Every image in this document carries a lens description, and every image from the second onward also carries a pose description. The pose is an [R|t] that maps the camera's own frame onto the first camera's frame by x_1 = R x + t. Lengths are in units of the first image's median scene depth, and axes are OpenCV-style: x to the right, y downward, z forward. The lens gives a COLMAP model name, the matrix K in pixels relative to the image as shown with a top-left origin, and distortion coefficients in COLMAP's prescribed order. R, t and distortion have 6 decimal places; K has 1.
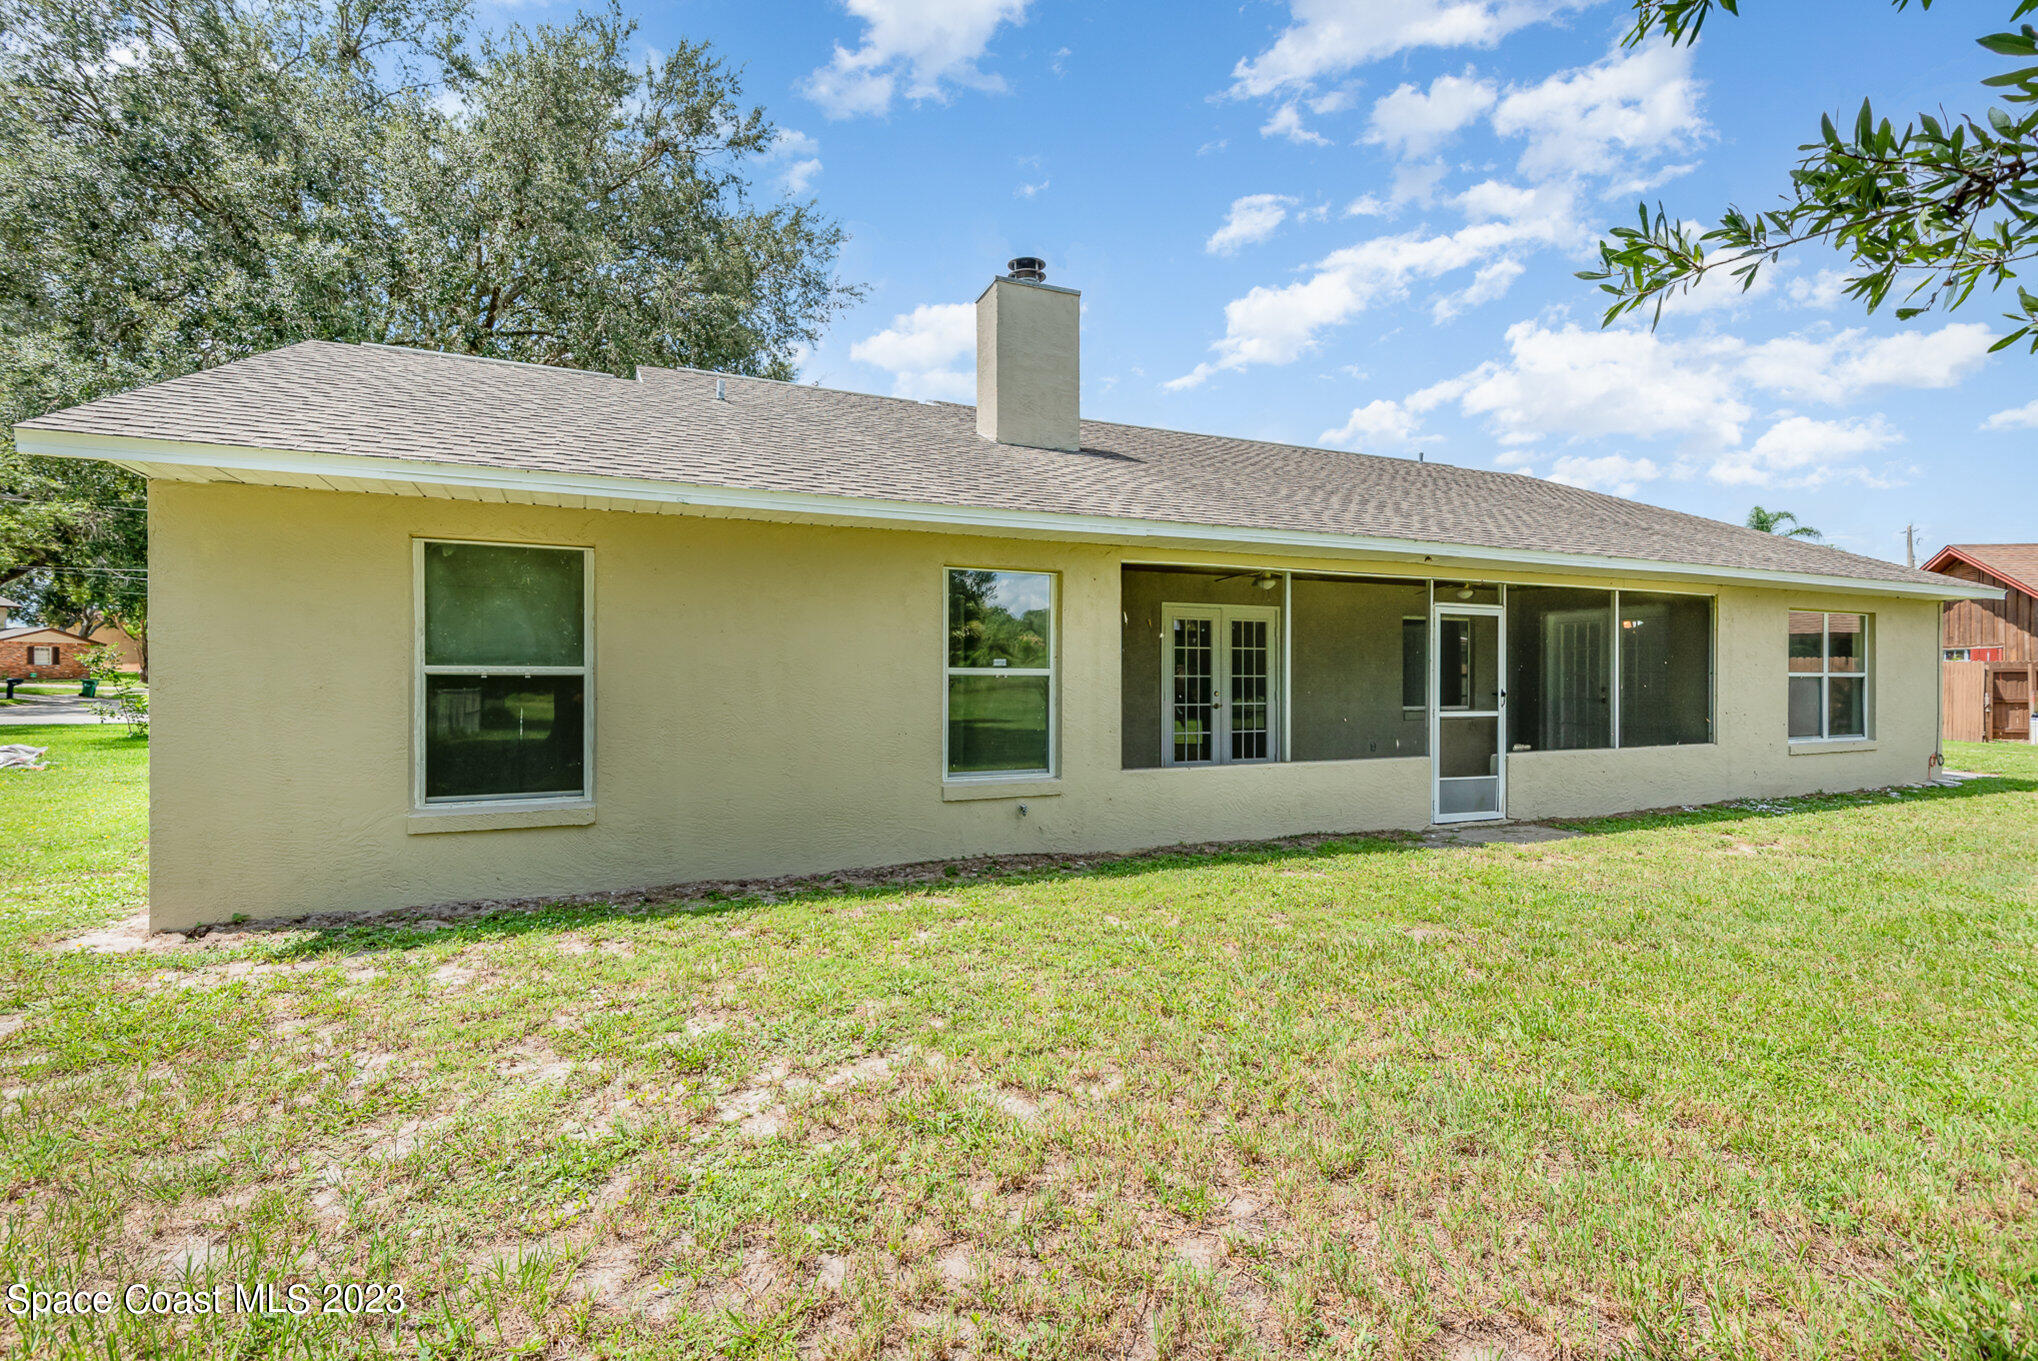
lens RADIAL K [[962.8, 0, 1012.1], [0, 962.8, 675.2], [0, 0, 1]] dist [0.029628, -0.017922]
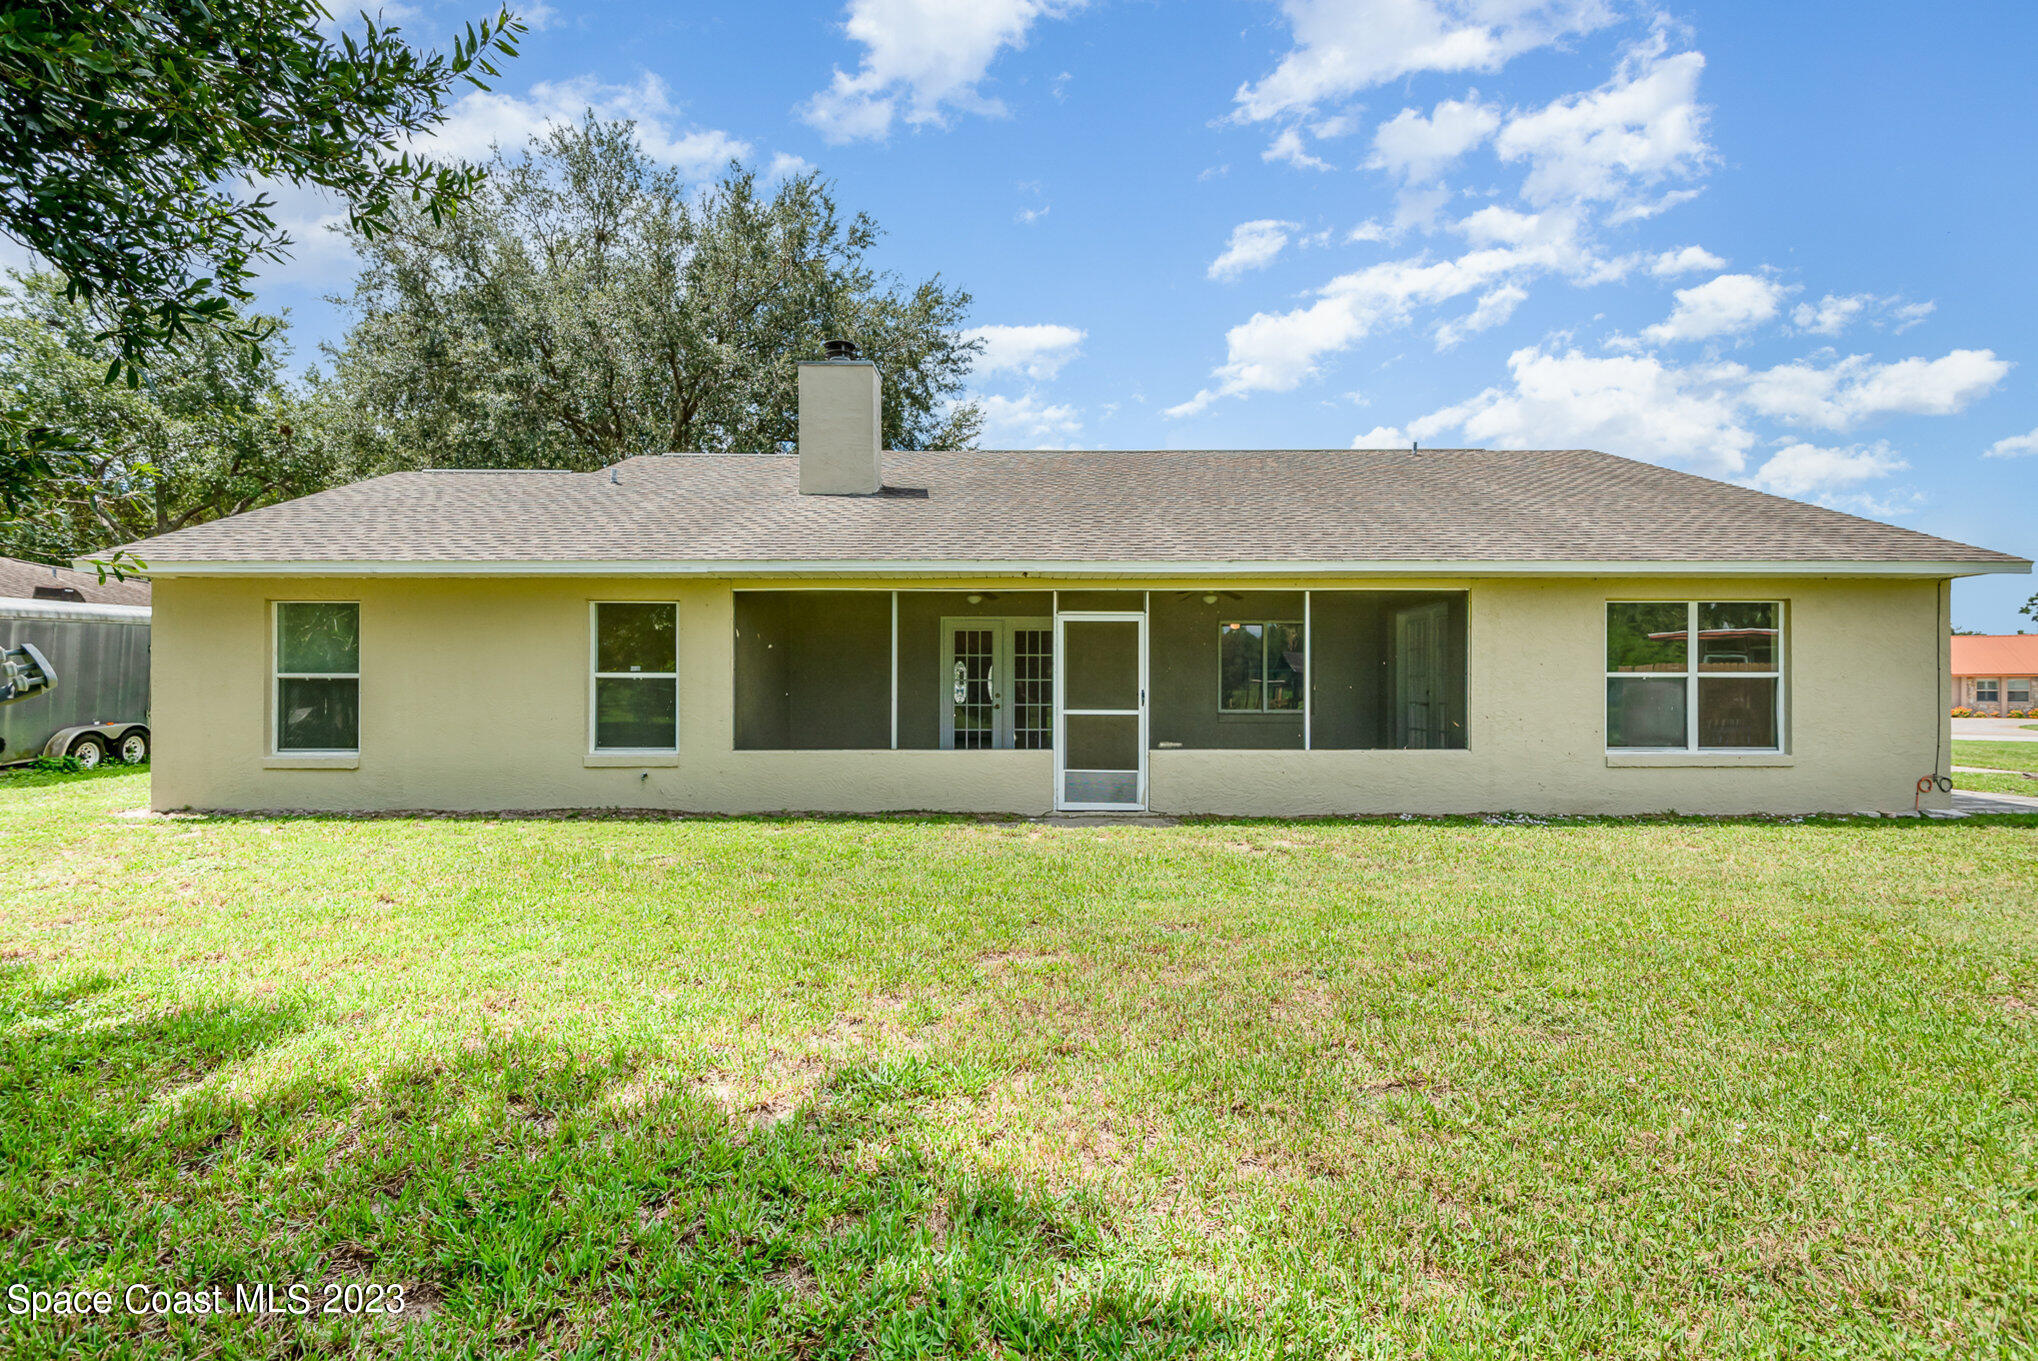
lens RADIAL K [[962.8, 0, 1012.1], [0, 962.8, 675.2], [0, 0, 1]] dist [0.029628, -0.017922]
pose [[0.908161, -0.006003, -0.418577, 0.823524], [0.001873, 0.999945, -0.010277, 0.009048], [0.418616, 0.008549, 0.908123, -0.028470]]
